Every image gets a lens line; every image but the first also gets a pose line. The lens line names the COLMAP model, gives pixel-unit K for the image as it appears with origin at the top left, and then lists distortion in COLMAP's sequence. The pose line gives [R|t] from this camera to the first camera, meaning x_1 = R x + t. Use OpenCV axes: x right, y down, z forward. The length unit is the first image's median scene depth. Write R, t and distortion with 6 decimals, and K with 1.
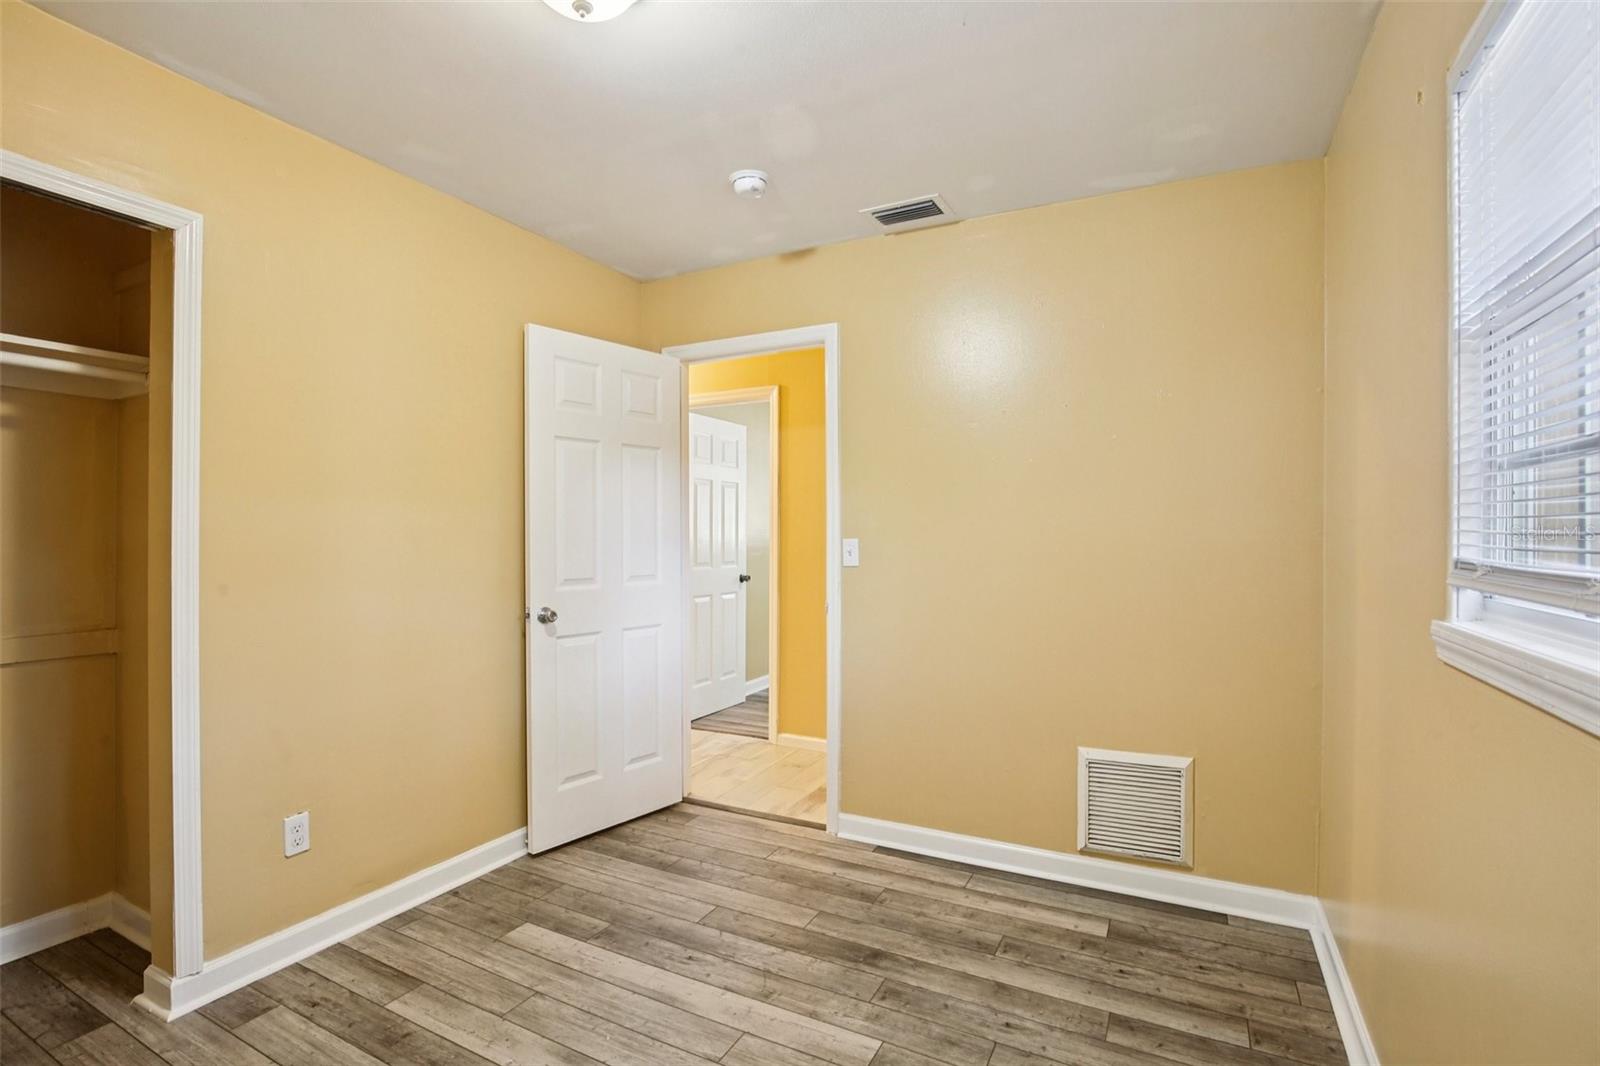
lens RADIAL K [[735.4, 0, 799.8], [0, 735.4, 552.4], [0, 0, 1]] dist [-0.033352, 0.000371]
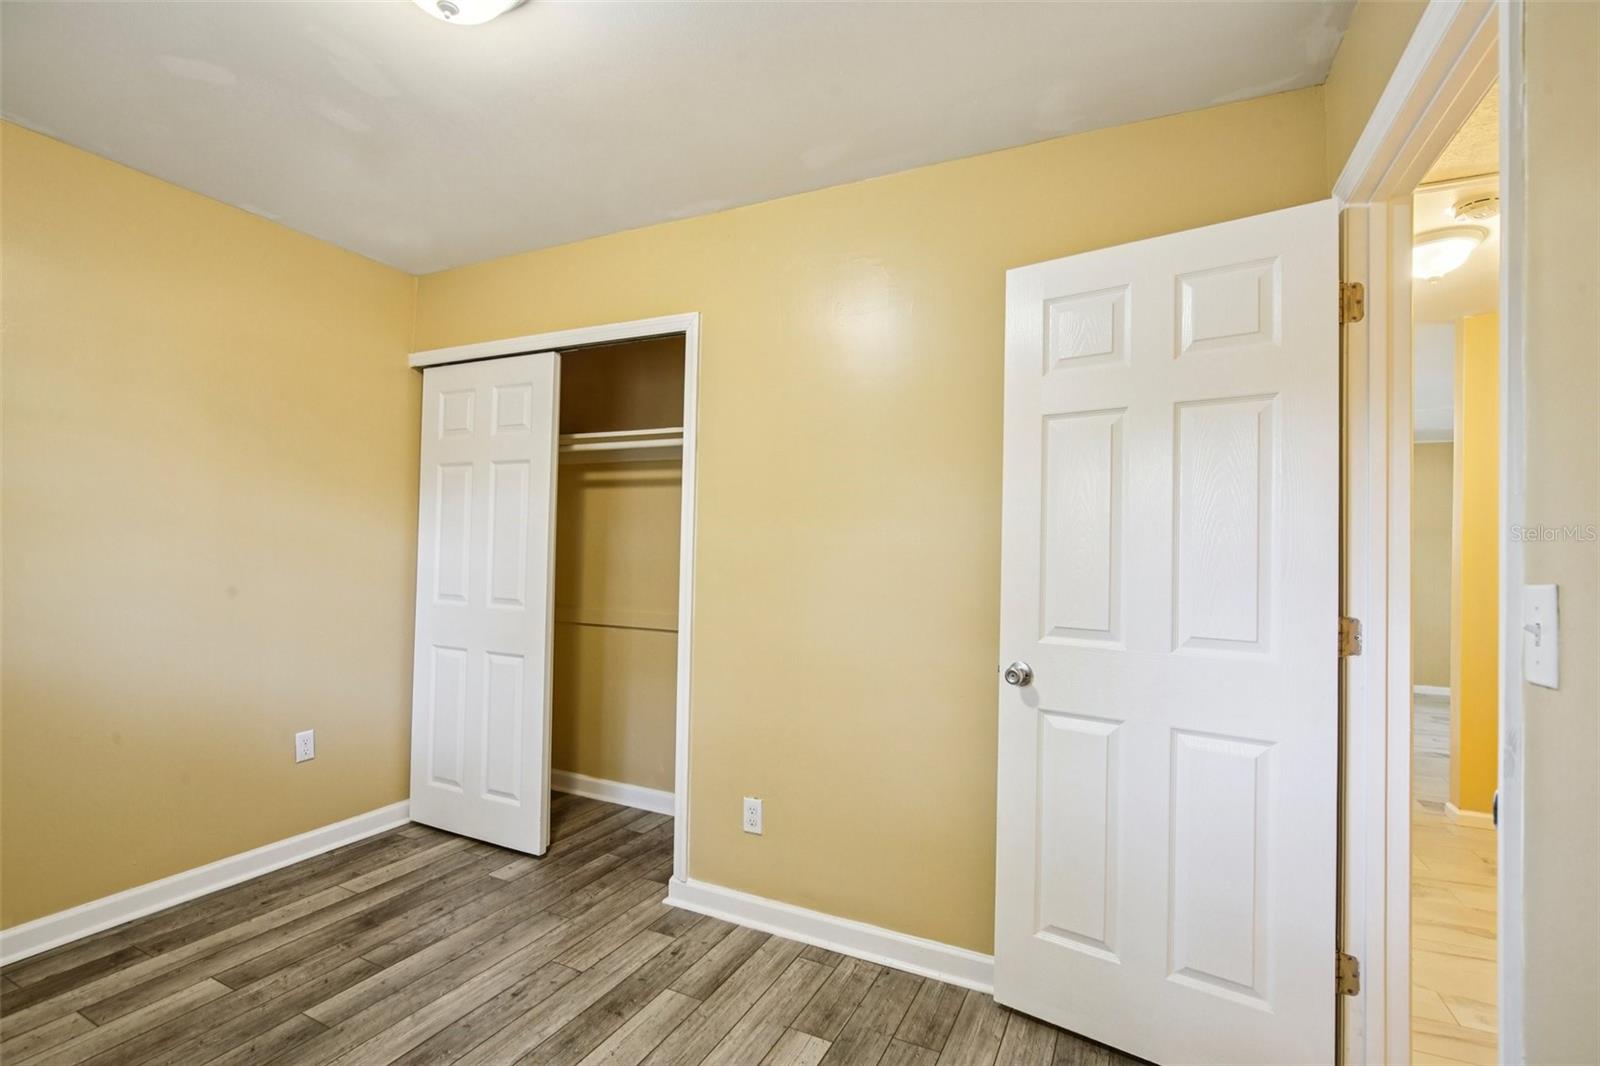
lens RADIAL K [[735.4, 0, 799.8], [0, 735.4, 552.4], [0, 0, 1]] dist [-0.033352, 0.000371]
pose [[0.024648, -0.005769, -0.999680, 0.434675], [-0.045439, 0.998943, -0.006885, -0.019493], [0.998663, 0.045594, 0.024360, 0.956782]]
